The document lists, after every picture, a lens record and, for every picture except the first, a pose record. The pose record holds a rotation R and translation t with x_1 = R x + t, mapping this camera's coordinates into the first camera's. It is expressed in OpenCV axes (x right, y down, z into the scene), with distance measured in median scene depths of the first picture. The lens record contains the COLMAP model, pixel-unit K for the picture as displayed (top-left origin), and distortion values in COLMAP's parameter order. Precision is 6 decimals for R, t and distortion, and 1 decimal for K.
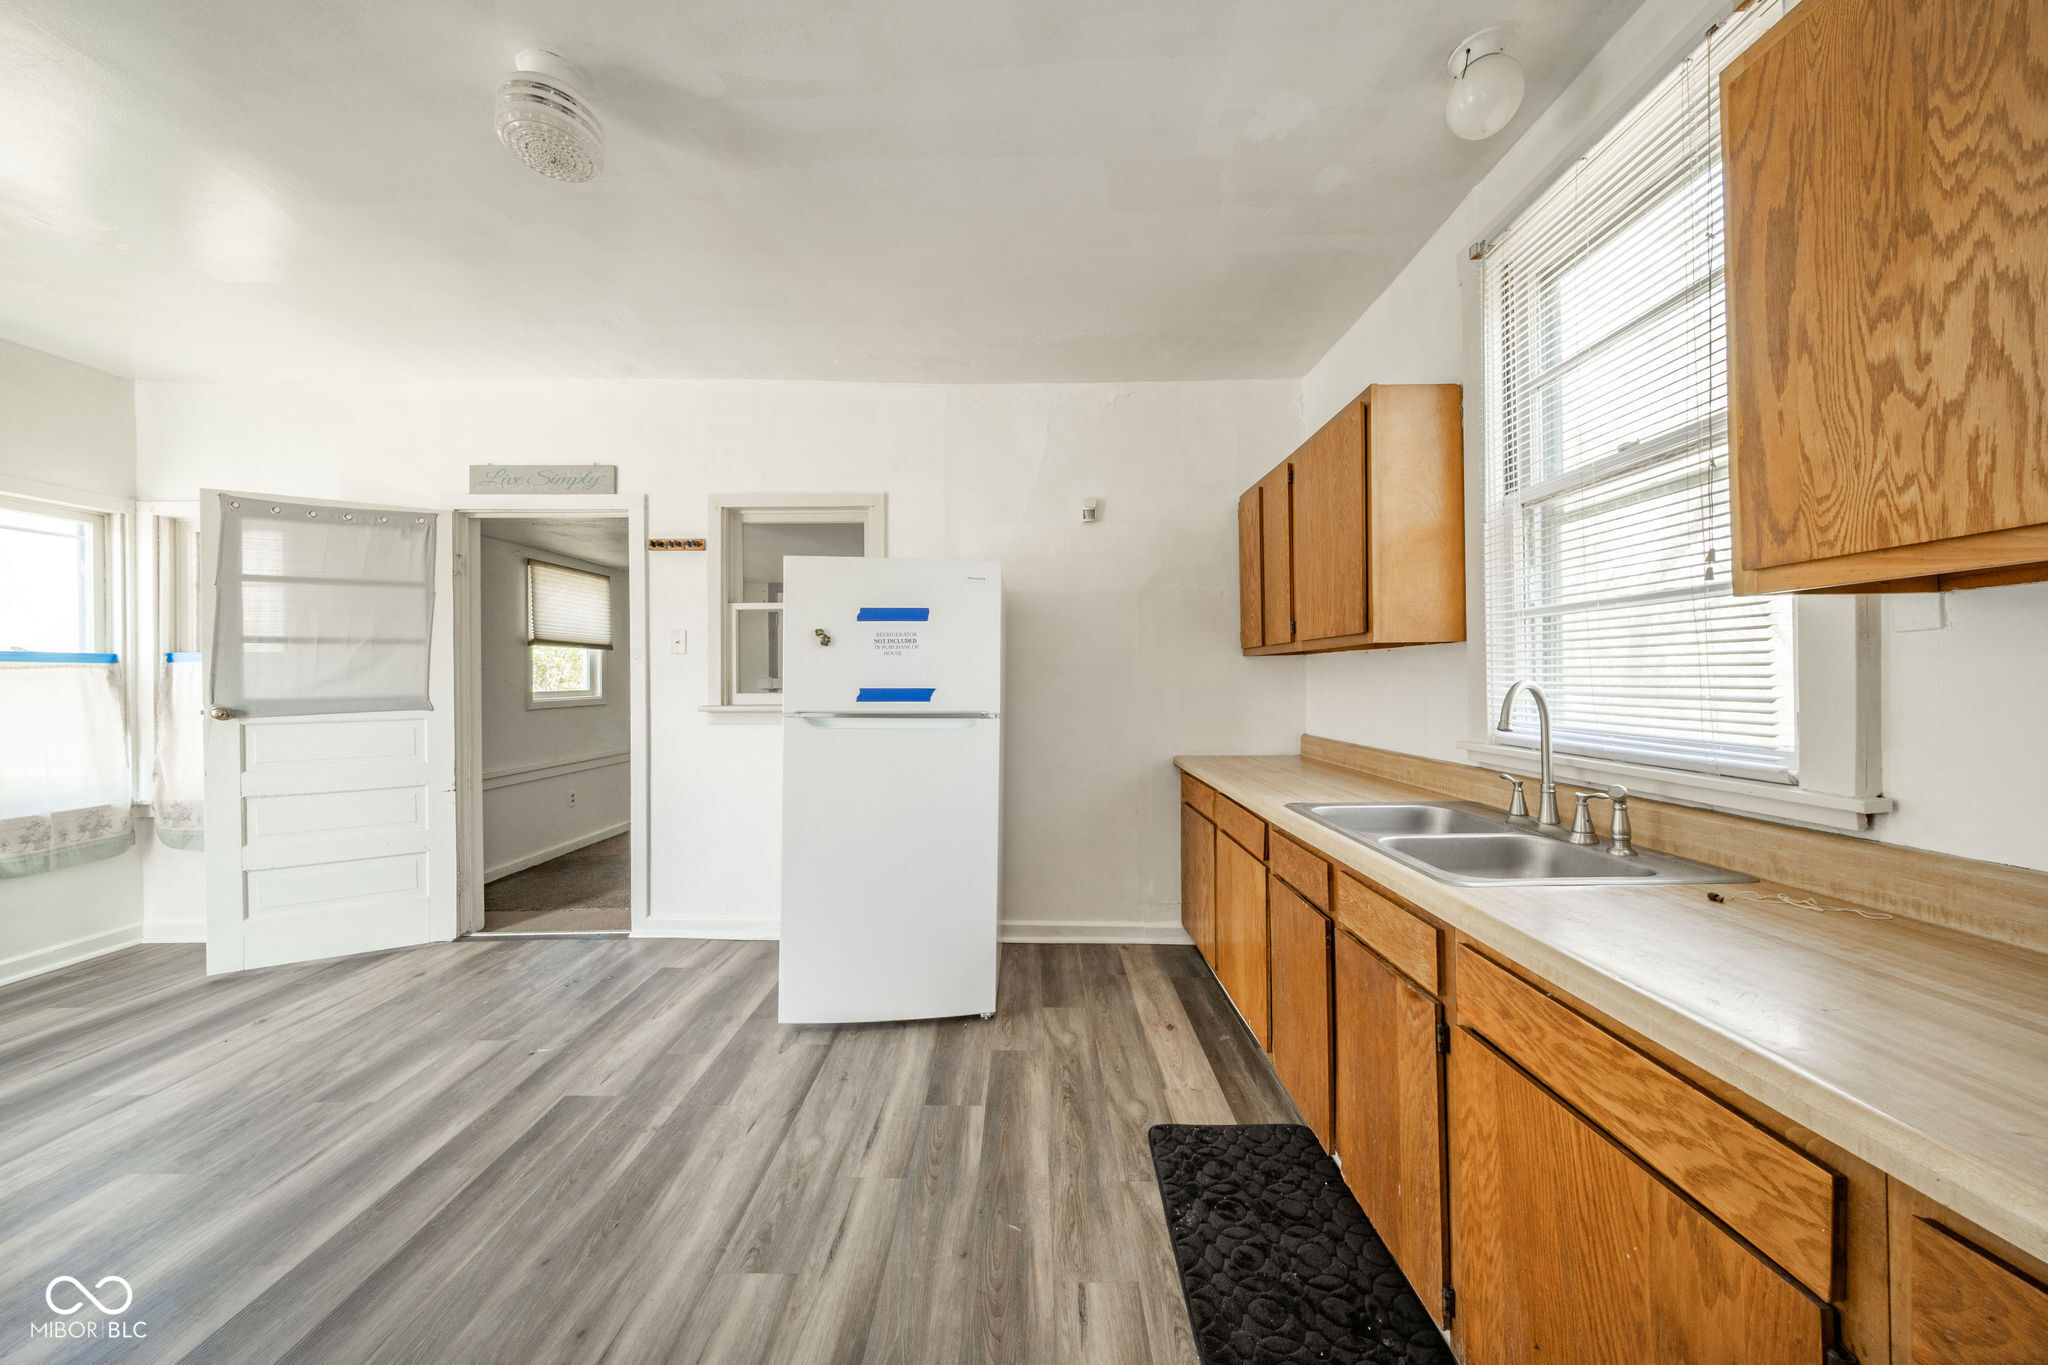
lens RADIAL K [[726.7, 0, 1031.5], [0, 726.7, 679.9], [0, 0, 1]] dist [0.000138, -0.000558]
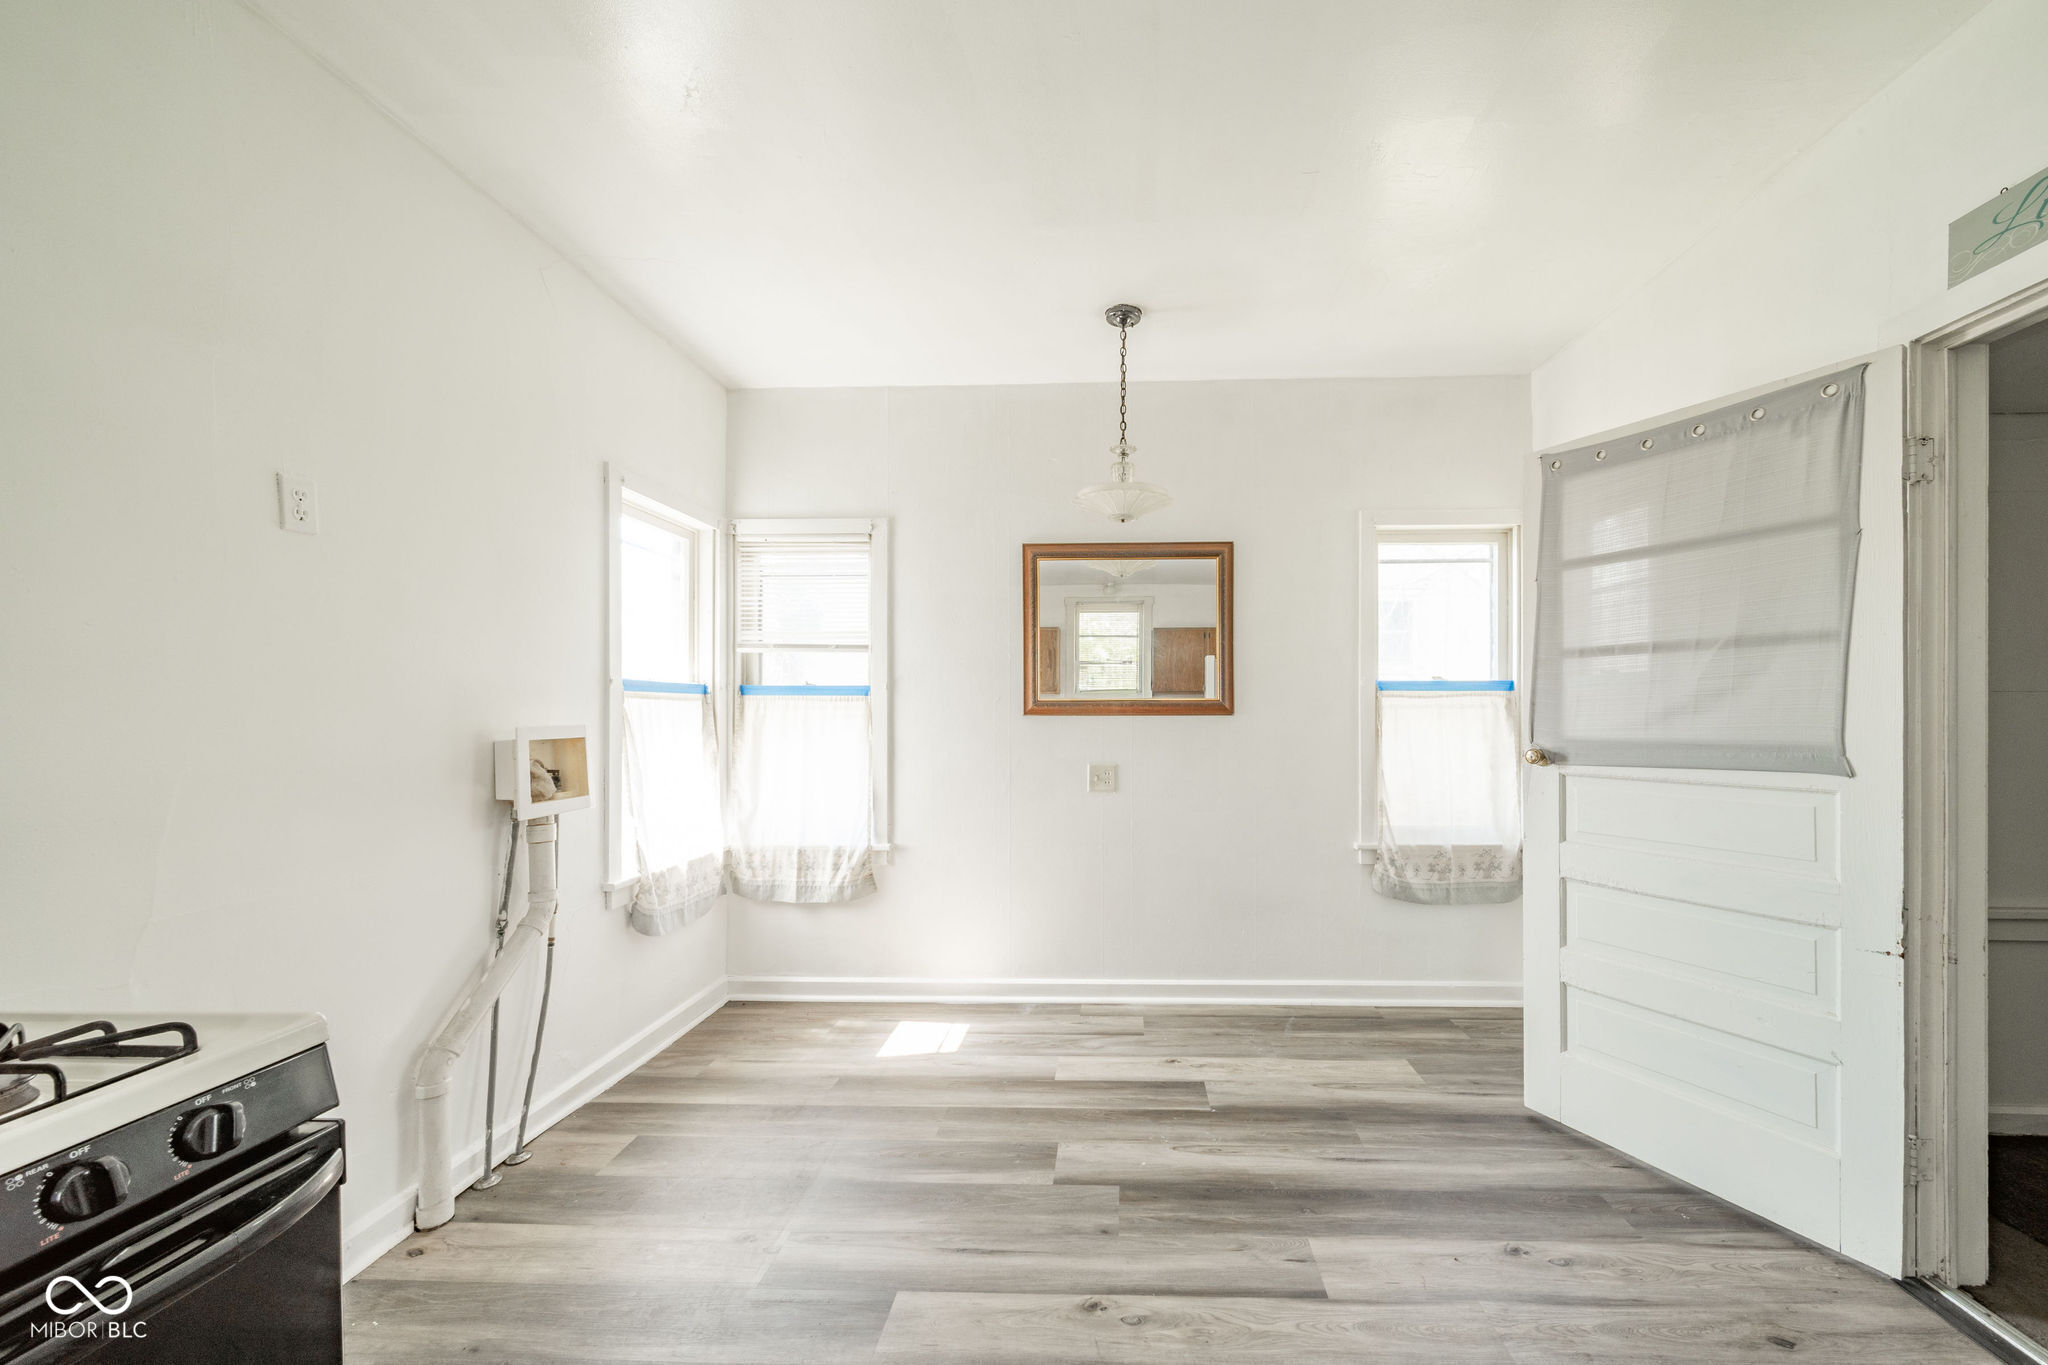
lens RADIAL K [[720.7, 0, 1129.2], [0, 720.7, 709.3], [0, 0, 1]] dist [0.001454, -0.001924]
pose [[-0.027494, 0.006360, -0.999602, -0.378279], [-0.003566, 0.999973, 0.006460, -0.004653], [0.999616, 0.003742, -0.027470, 0.603867]]
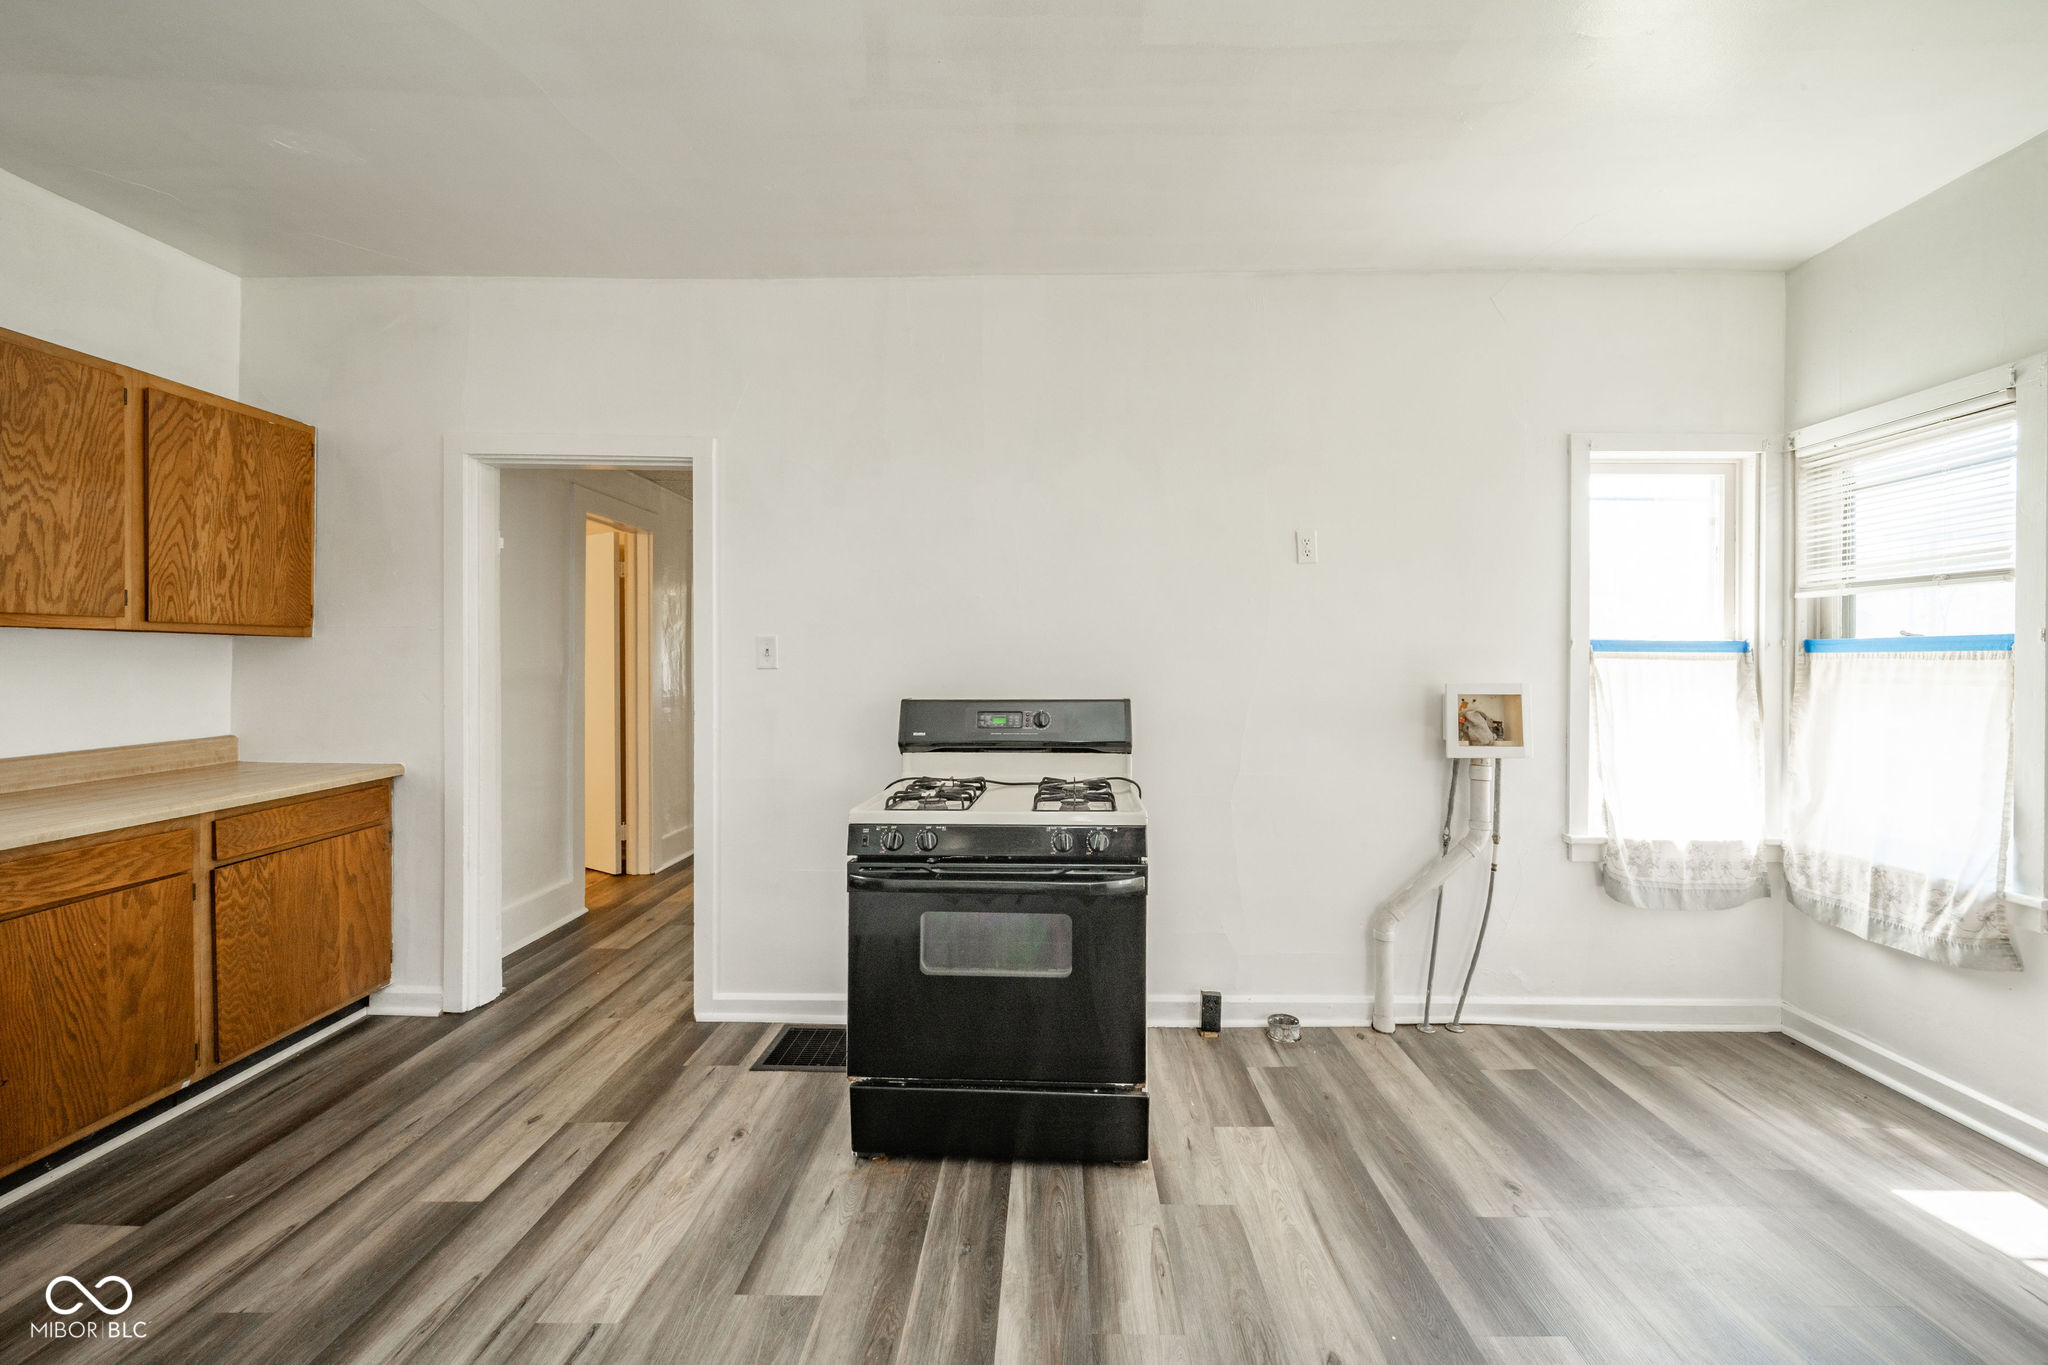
lens RADIAL K [[720.7, 0, 1024.1], [0, 720.7, 672.0], [0, 0, 1]] dist [0.001454, -0.001924]
pose [[-0.999879, 0.001560, 0.015449, -0.537711], [0.001788, 0.999890, 0.014720, -0.007936], [-0.015424, 0.014746, -0.999772, 0.849473]]
